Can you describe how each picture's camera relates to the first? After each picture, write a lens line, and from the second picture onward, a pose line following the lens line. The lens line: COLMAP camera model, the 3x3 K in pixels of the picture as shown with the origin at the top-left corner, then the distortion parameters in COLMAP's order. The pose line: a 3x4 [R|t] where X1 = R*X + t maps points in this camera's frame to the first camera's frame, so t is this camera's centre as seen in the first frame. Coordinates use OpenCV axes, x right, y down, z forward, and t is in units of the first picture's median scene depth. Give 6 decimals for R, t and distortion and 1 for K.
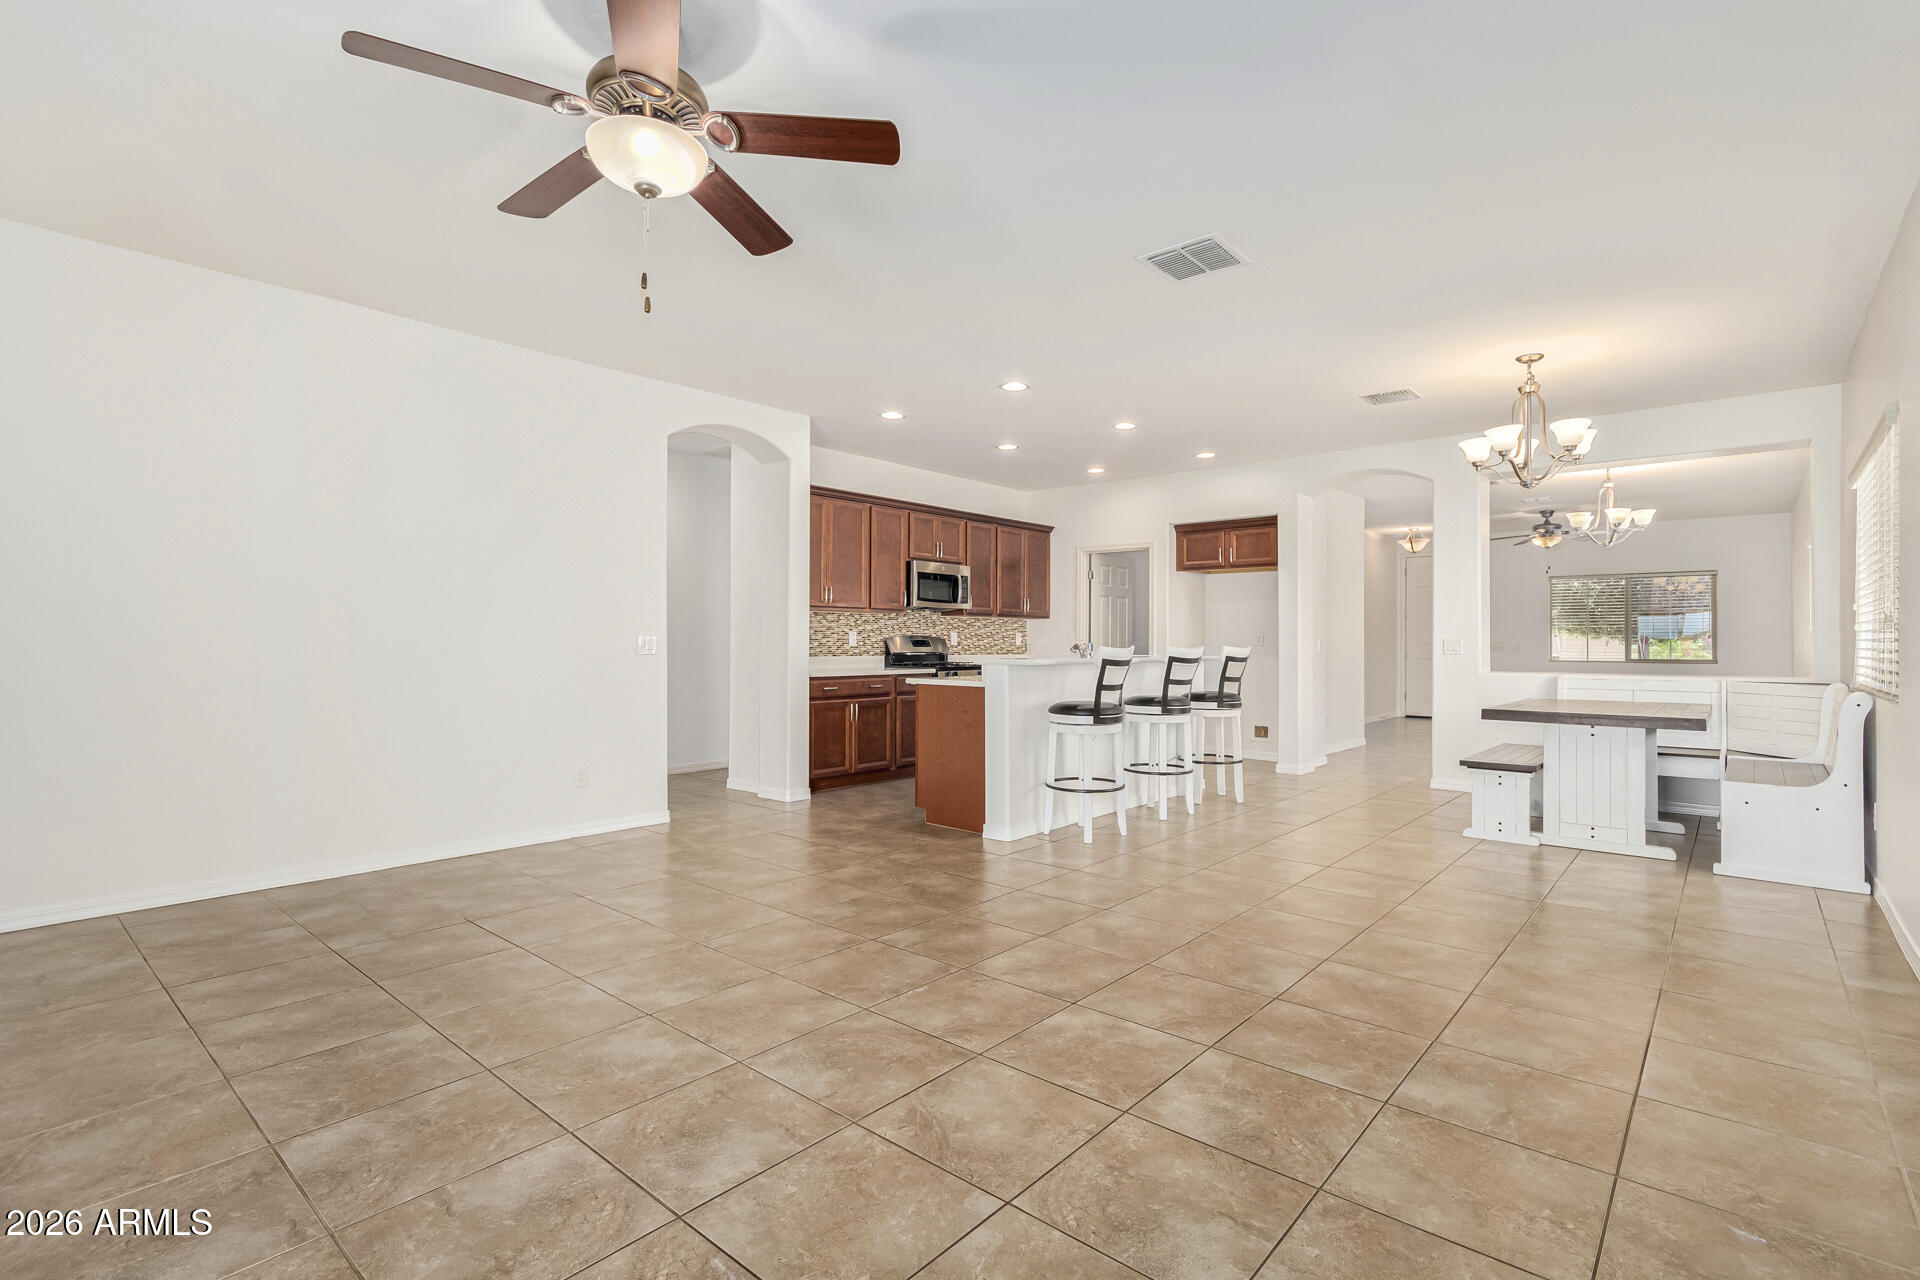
lens RADIAL K [[890.1, 0, 965.1], [0, 890.1, 644.3], [0, 0, 1]] dist [0.000168, 0.003508]
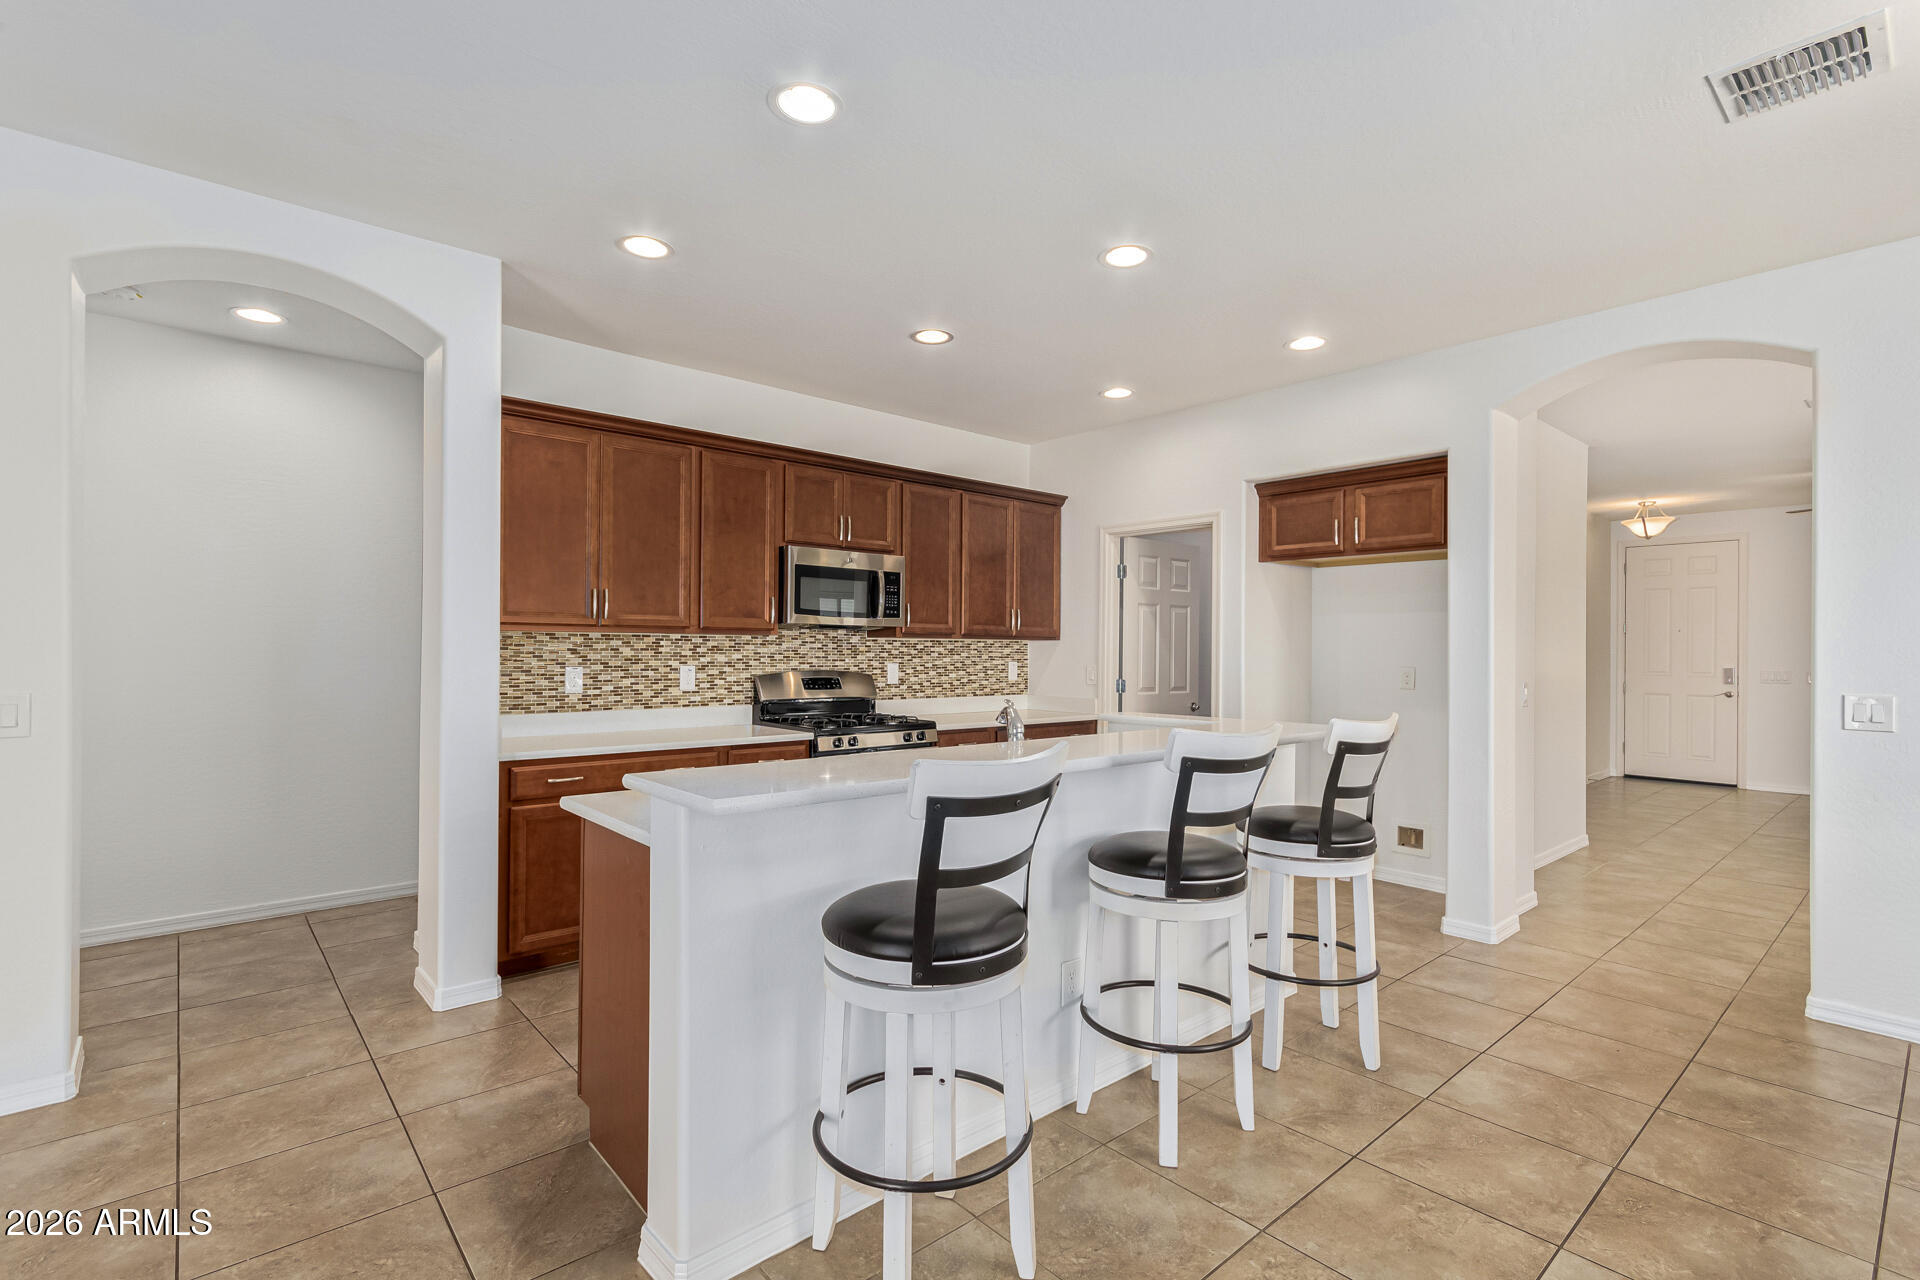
lens RADIAL K [[890.1, 0, 960.4], [0, 890.1, 646.4], [0, 0, 1]] dist [0.000168, 0.003508]
pose [[0.990705, 0.003268, -0.135991, 0.147711], [-0.004088, 0.999975, -0.005749, -0.026883], [0.135969, 0.006251, 0.990693, 0.473242]]
